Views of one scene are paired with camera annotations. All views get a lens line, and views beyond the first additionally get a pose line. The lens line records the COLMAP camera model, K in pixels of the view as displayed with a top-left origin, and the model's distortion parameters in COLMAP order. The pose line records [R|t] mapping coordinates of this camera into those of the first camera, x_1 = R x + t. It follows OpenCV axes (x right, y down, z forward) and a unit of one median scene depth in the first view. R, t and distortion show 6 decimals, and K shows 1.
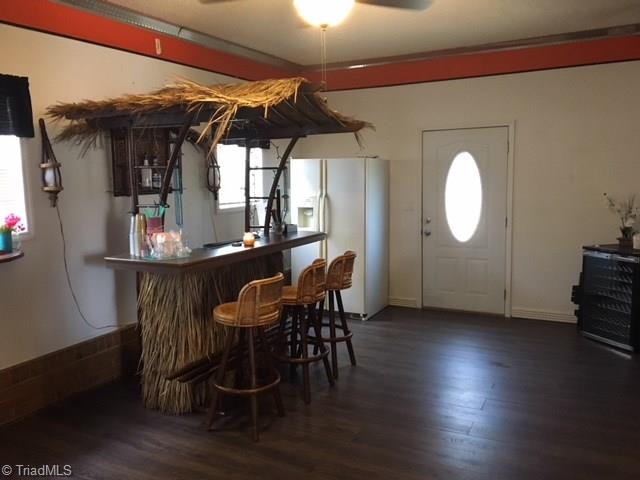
lens RADIAL K [[531.0, 0, 320.0], [0, 531.0, 240.0], [0, 0, 1]] dist [0.003168, -0.001851]
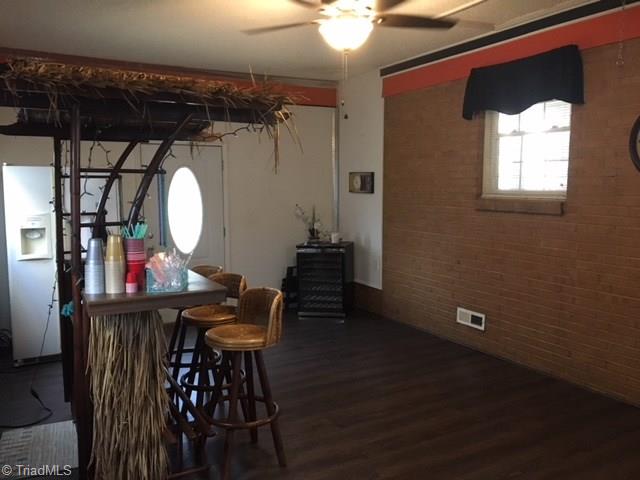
lens RADIAL K [[532.4, 0, 300.9], [0, 532.4, 238.7], [0, 0, 1]] dist [0.029493, -0.005538]
pose [[0.543523, -0.065201, 0.836858, -0.566243], [0.099375, 0.994965, 0.012978, -0.019872], [-0.833491, 0.076108, 0.547266, 0.284171]]
